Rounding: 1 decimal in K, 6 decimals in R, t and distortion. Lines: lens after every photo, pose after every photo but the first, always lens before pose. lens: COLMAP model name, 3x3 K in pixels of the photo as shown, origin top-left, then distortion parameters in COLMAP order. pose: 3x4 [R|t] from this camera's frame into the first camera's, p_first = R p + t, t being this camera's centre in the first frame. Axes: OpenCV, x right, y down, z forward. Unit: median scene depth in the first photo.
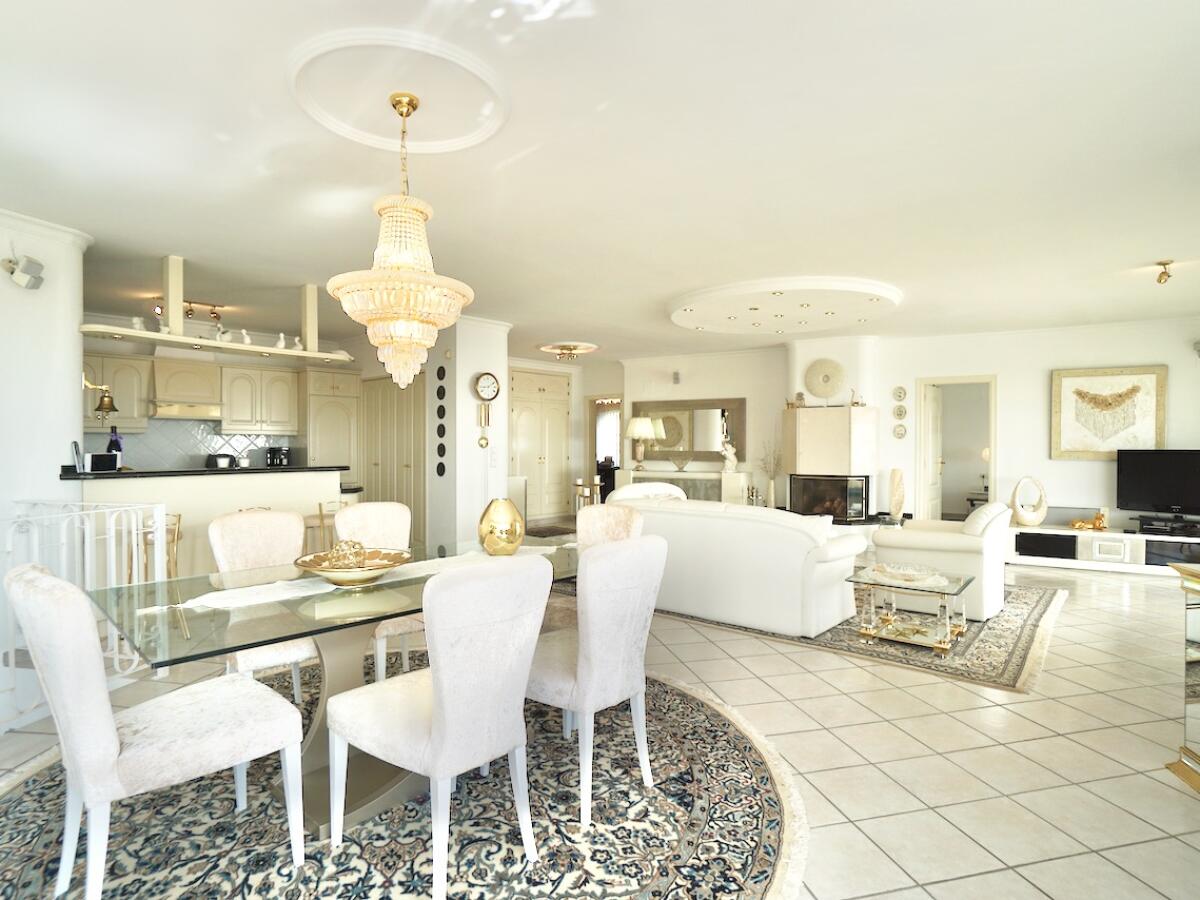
lens RADIAL K [[671.9, 0, 600.0], [0, 671.9, 450.0], [0, 0, 1]] dist [-0.004037, -0.000297]
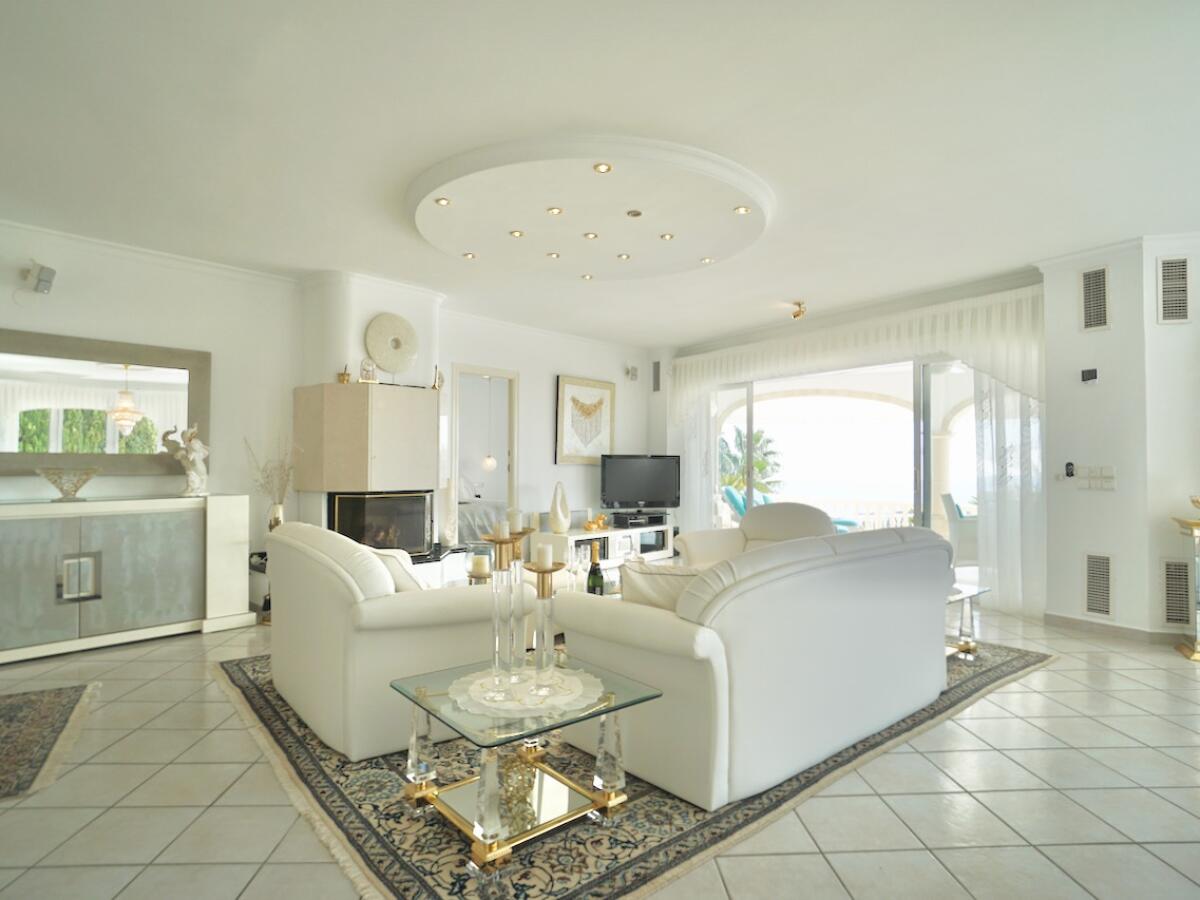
lens RADIAL K [[671.9, 0, 600.0], [0, 671.9, 450.0], [0, 0, 1]] dist [-0.004037, -0.000297]
pose [[0.171542, 0.018788, 0.984998, -0.314800], [0.005831, 0.999781, -0.020085, 0.013830], [-0.985160, 0.009189, 0.171395, 0.777415]]
